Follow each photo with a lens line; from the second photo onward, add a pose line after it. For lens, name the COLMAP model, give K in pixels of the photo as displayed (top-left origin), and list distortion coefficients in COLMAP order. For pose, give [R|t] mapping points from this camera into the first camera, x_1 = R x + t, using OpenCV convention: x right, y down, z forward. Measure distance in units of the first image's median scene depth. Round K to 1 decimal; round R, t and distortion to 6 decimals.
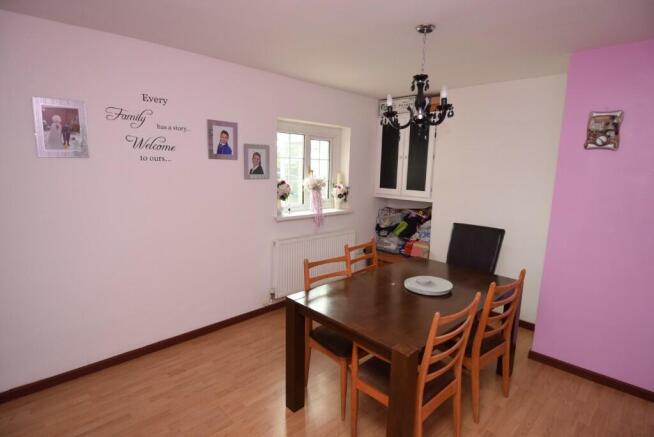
lens RADIAL K [[338.2, 0, 331.3], [0, 338.2, 217.9], [0, 0, 1]] dist [0.005186, 0.000661]
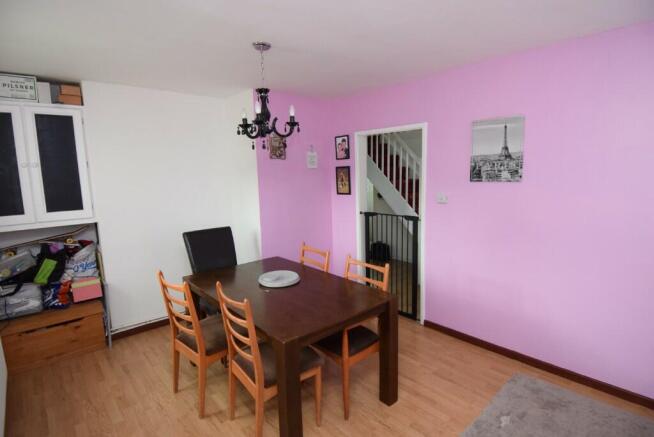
lens RADIAL K [[338.2, 0, 331.3], [0, 338.2, 217.9], [0, 0, 1]] dist [0.005186, 0.000661]
pose [[0.057412, -0.163041, 0.984947, -0.614147], [0.180367, 0.972034, 0.150390, -0.106007], [-0.981922, 0.169018, 0.085214, 0.556633]]
